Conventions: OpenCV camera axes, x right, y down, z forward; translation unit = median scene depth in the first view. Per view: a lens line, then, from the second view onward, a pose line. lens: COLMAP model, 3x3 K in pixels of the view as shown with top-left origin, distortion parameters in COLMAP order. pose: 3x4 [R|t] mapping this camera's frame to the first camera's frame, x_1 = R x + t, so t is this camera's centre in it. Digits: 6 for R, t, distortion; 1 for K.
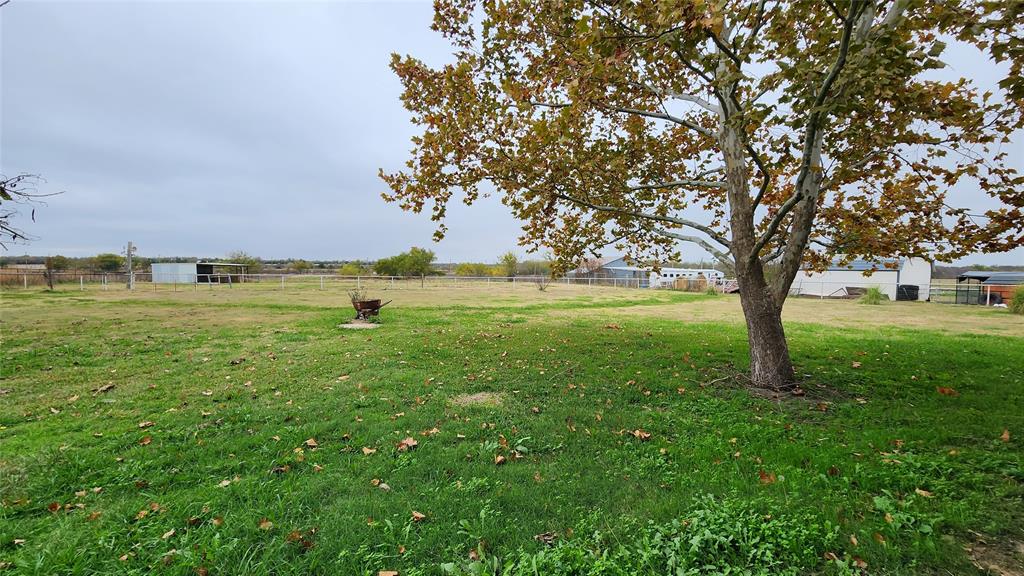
lens RADIAL K [[418.9, 0, 511.4], [0, 418.9, 290.5], [0, 0, 1]] dist [-0.002798, -0.000239]
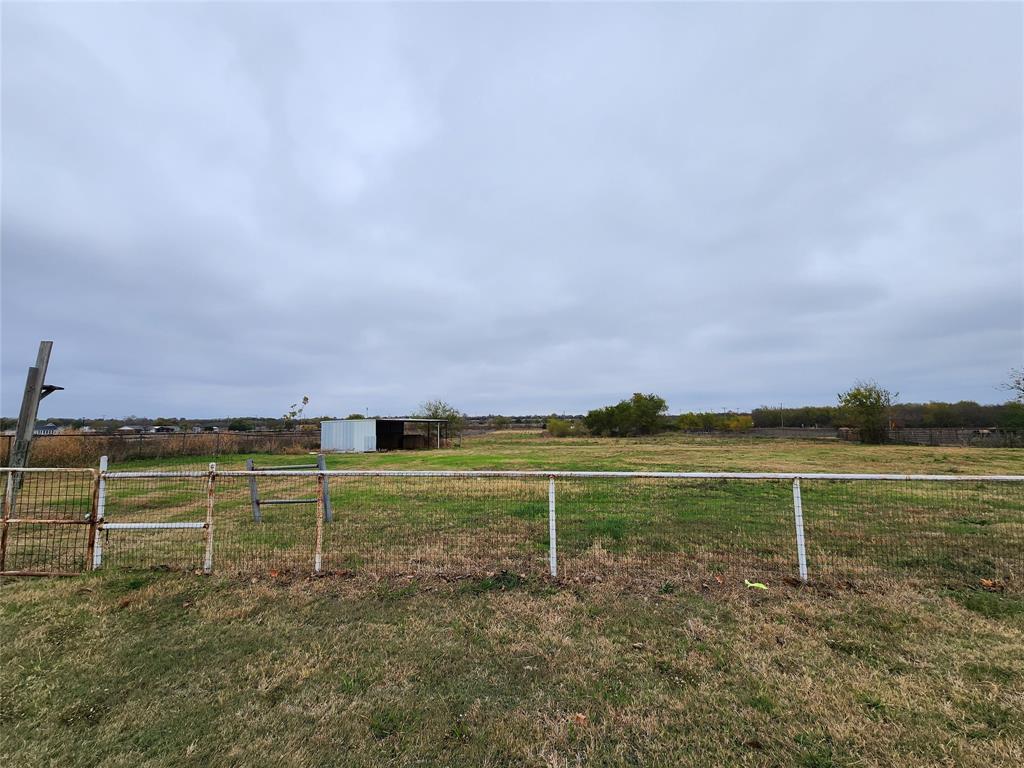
lens RADIAL K [[411.6, 0, 510.3], [0, 411.6, 382.7], [0, 0, 1]] dist [0.000278, -0.000013]
pose [[0.905954, -0.060295, -0.419061, -0.529935], [-0.001430, 0.989366, -0.145442, -0.058642], [0.423374, 0.132363, 0.896233, 0.957239]]
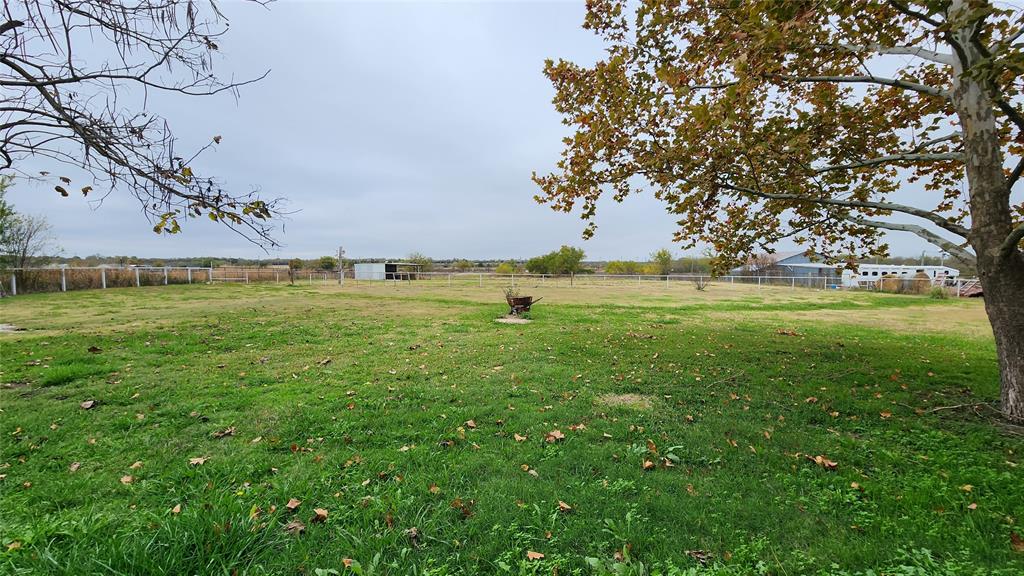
lens RADIAL K [[418.9, 0, 513.4], [0, 418.9, 289.8], [0, 0, 1]] dist [-0.002798, -0.000239]
pose [[0.940282, 0.013273, -0.340137, 0.001171], [-0.012317, 0.999912, 0.004968, 0.000122], [0.340173, -0.000482, 0.940363, -0.004412]]
